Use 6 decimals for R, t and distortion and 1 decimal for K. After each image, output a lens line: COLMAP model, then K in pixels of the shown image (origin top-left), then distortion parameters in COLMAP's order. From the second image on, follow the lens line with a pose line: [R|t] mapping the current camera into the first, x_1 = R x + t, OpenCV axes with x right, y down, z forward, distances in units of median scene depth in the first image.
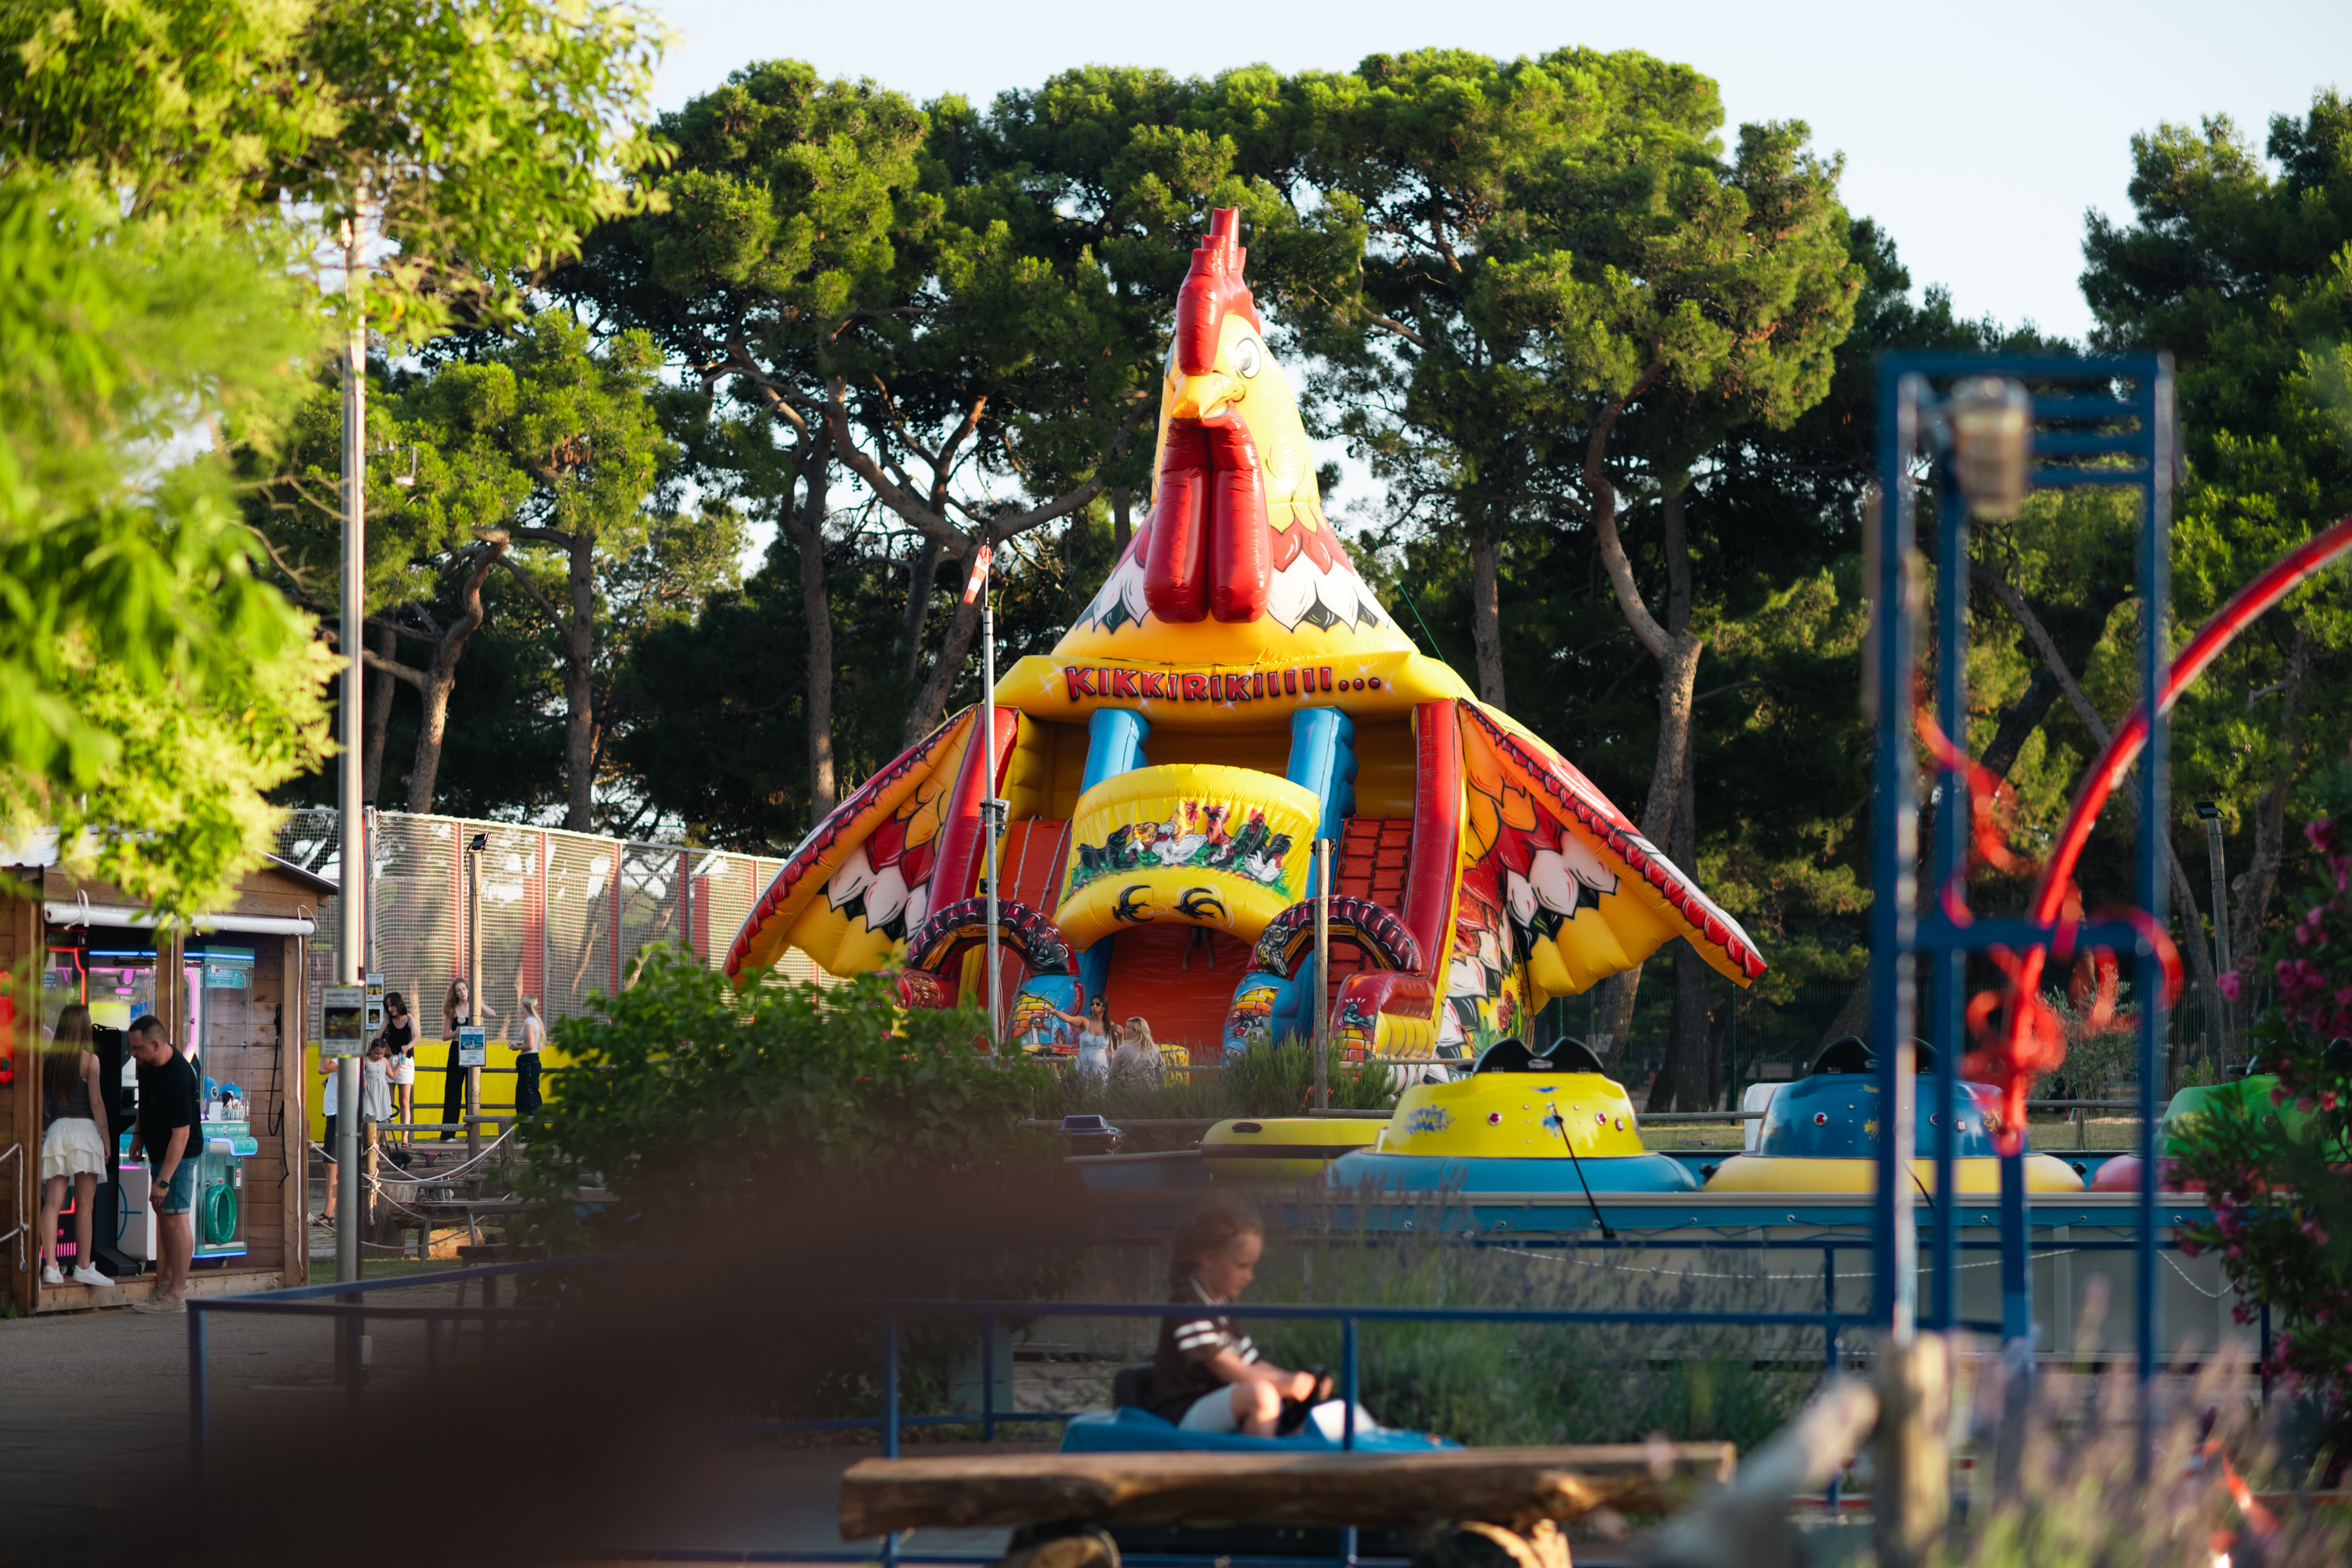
lens RADIAL K [[5745.2, 0, 1176.1], [0, 5745.2, 785.3], [0, 0, 1]] dist [0.067493, 0.000000]
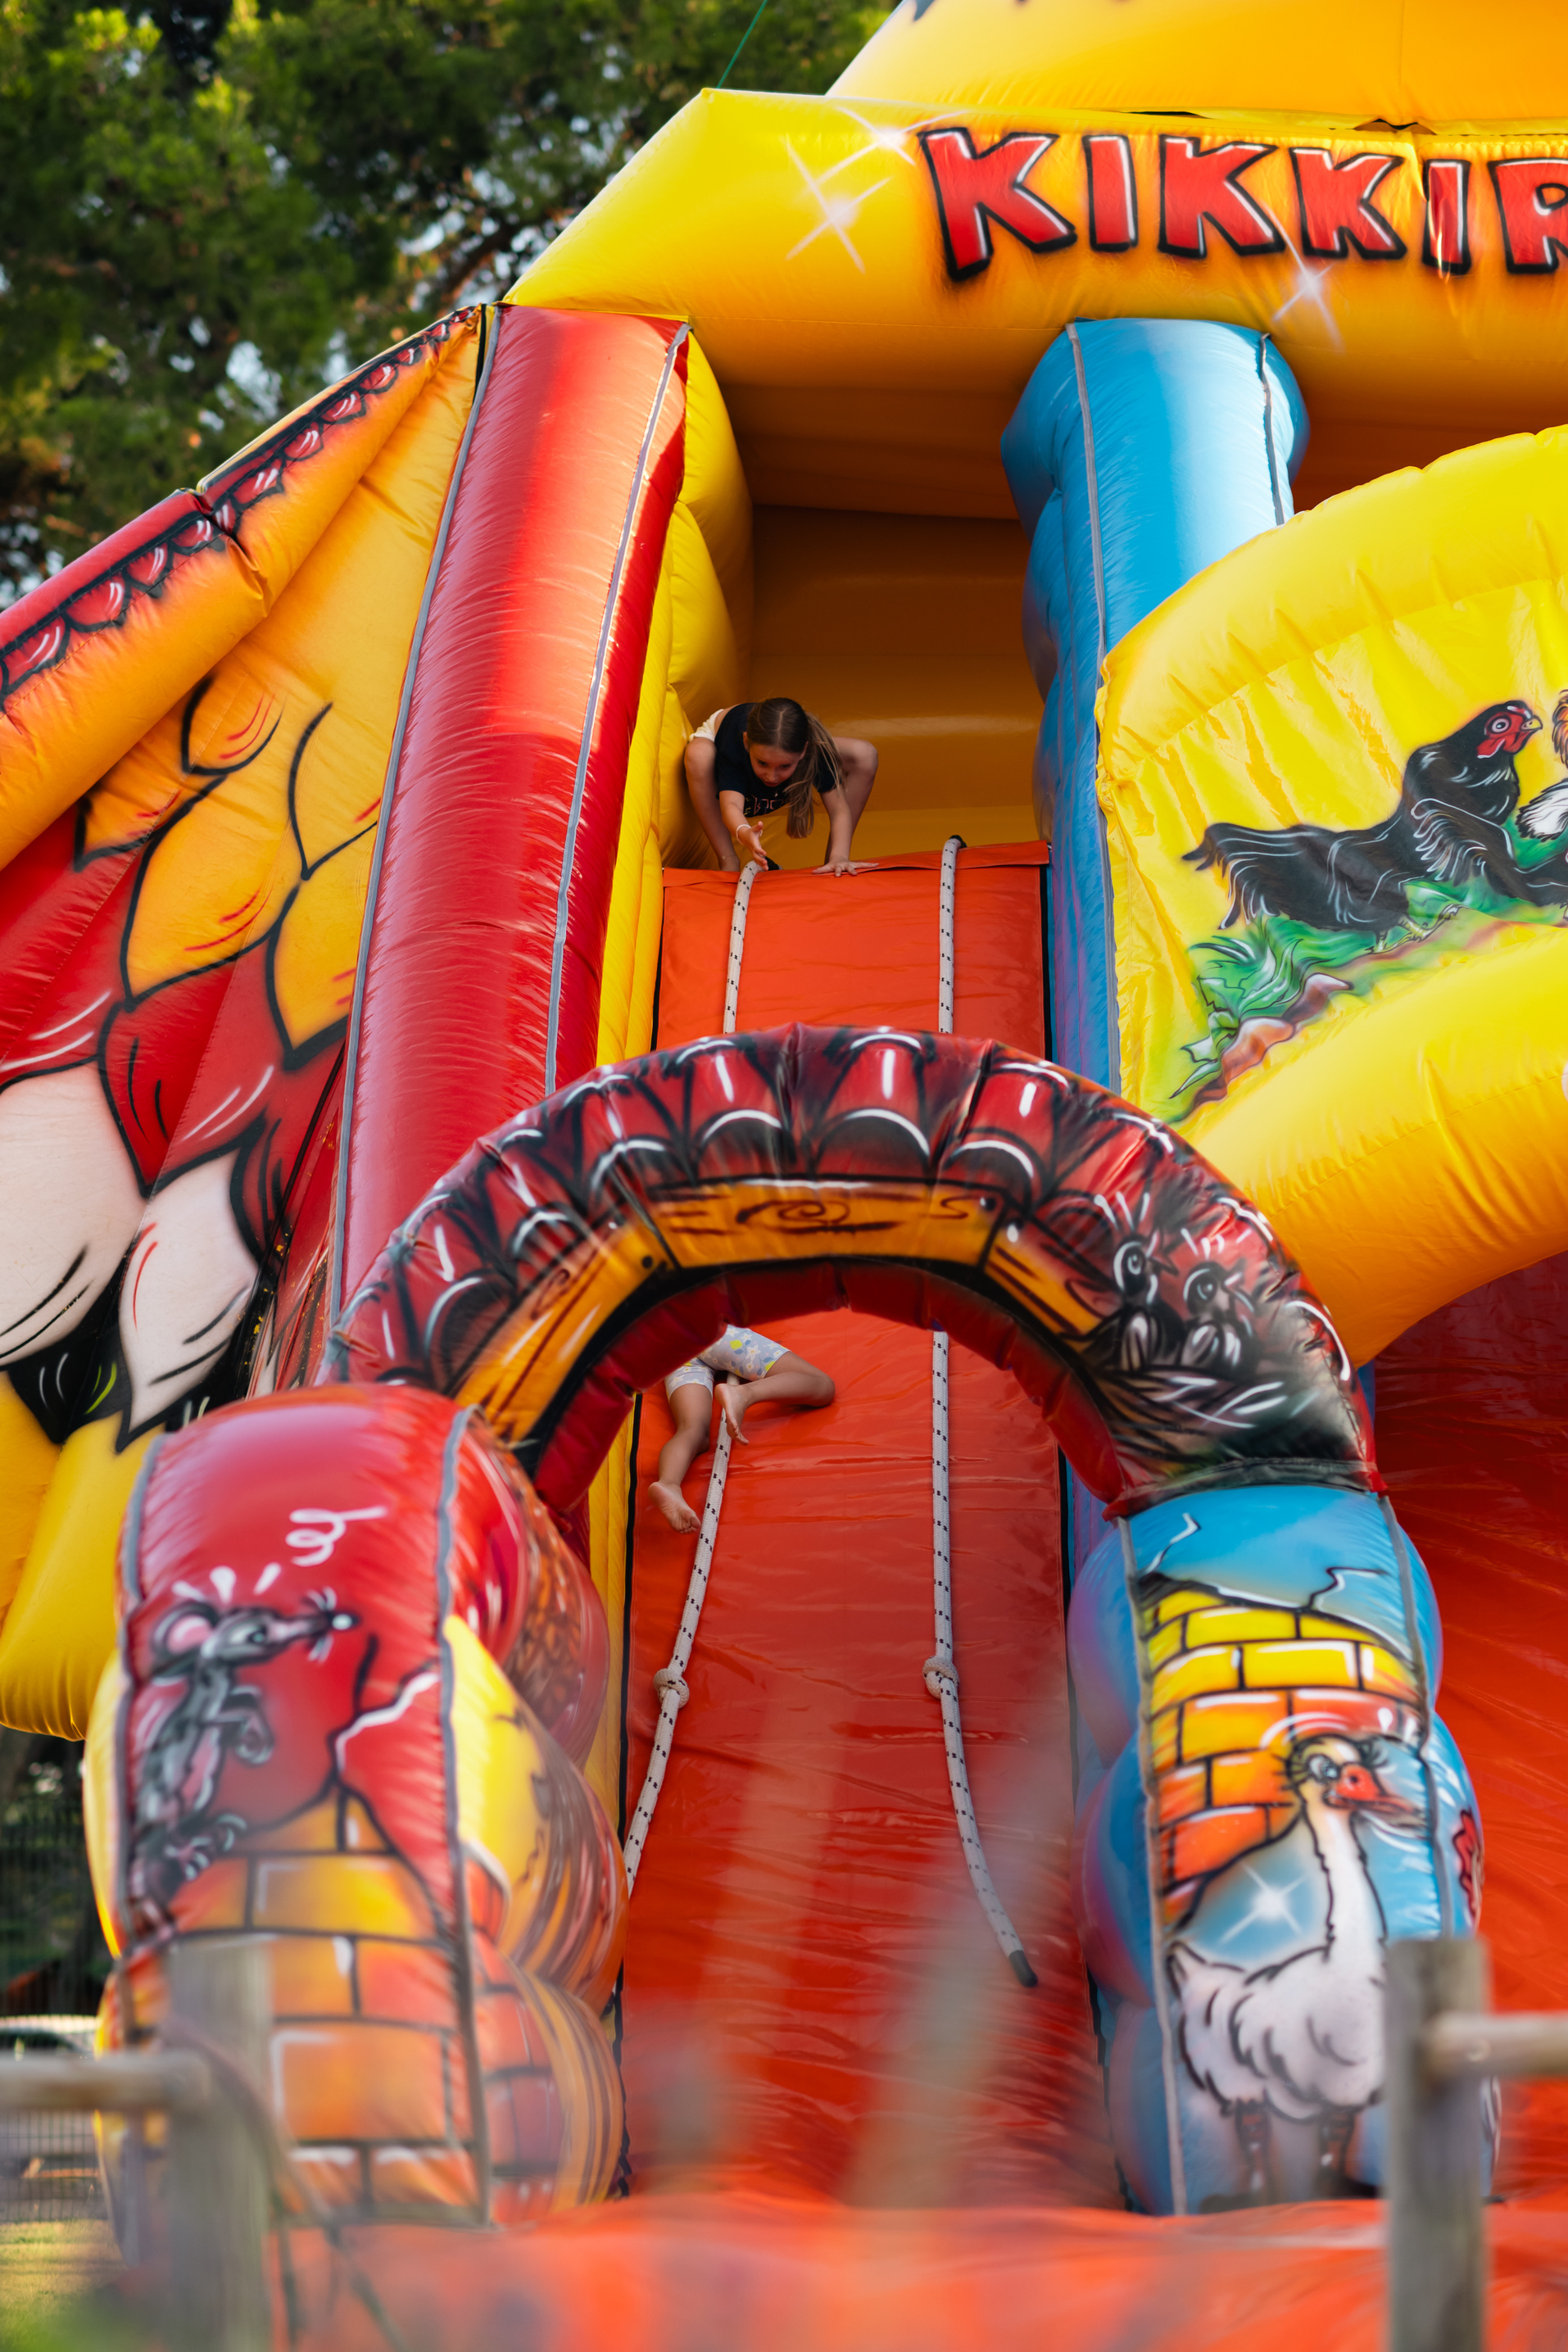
lens RADIAL K [[5745.7, 0, 783.9], [0, 5745.7, 1176.6], [0, 0, 1]] dist [0.067493, 0.000000]
pose [[0.986216, 0.016721, 0.164613, -0.058076], [-0.001058, 0.995497, -0.094782, 0.037413], [-0.165457, 0.093302, 0.981794, 0.799978]]
